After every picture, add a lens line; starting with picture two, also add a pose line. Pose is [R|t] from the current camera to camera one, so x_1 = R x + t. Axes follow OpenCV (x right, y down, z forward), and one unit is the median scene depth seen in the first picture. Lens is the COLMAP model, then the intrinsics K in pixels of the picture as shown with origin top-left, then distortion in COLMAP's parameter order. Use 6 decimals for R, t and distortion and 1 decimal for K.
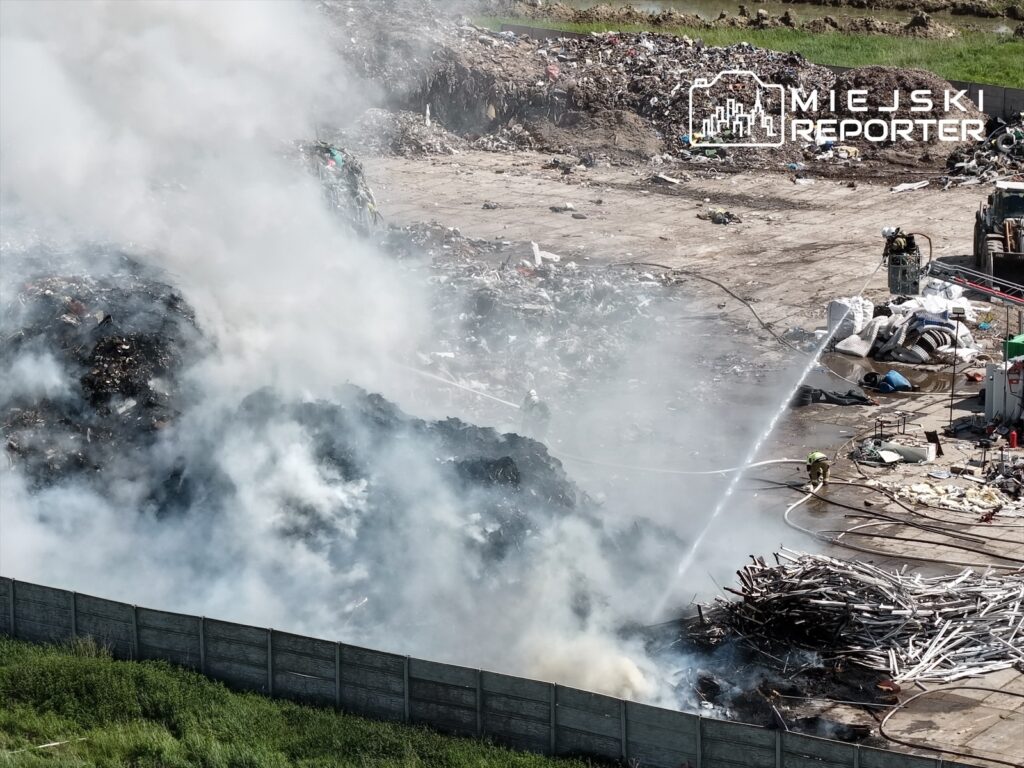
lens RADIAL K [[4049.5, 0, 512.0], [0, 4049.5, 384.0], [0, 0, 1]] dist [-0.250765, 1.110745]
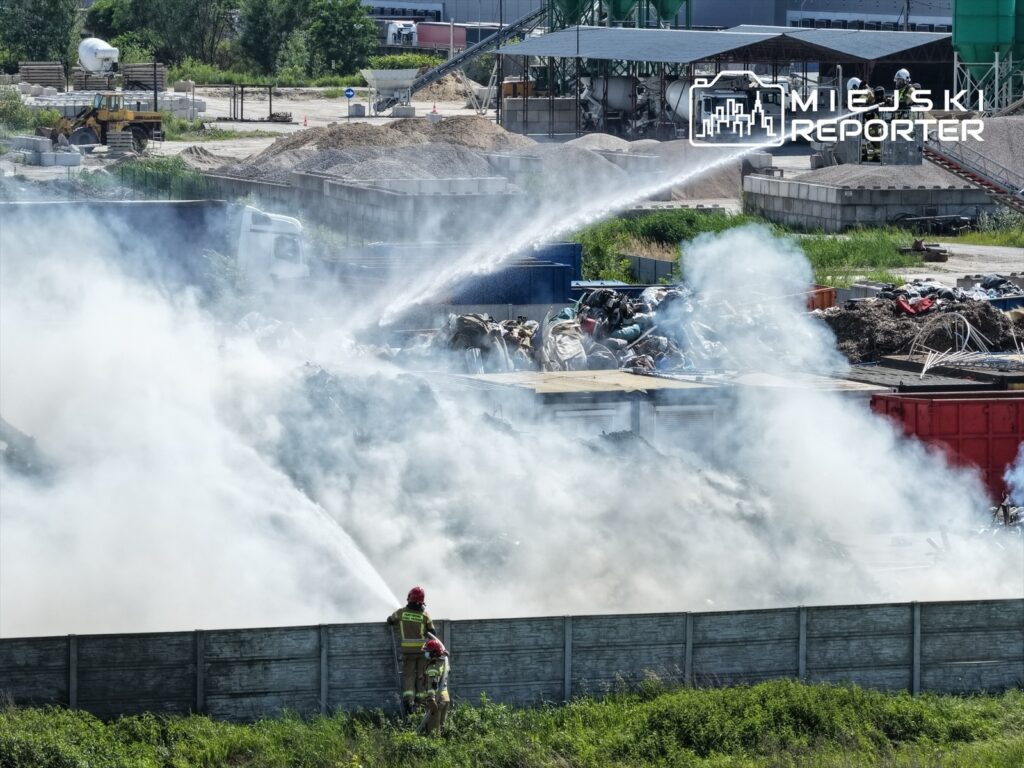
lens RADIAL K [[6493.3, 0, 512.0], [0, 6493.3, 384.0], [0, 0, 1]] dist [0.585611, 0.365099]
pose [[0.561049, -0.055727, 0.825904, -0.913343], [0.184071, 0.981150, -0.058840, 0.071893], [-0.807057, 0.185038, 0.560731, 0.430662]]
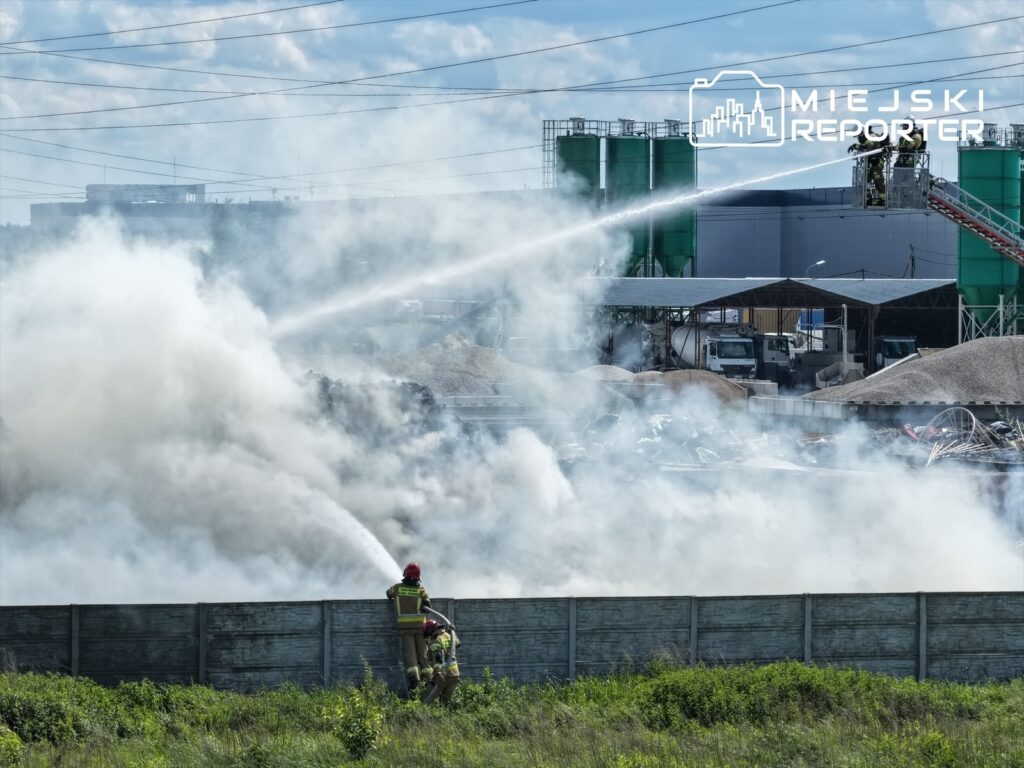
lens RADIAL K [[6493.3, 0, 512.0], [0, 6493.3, 384.0], [0, 0, 1]] dist [0.585611, 0.365099]
pose [[0.561849, -0.011770, 0.827156, -0.912929], [0.183571, 0.976743, -0.110793, 0.124902], [-0.806615, 0.214091, 0.550943, 0.442639]]
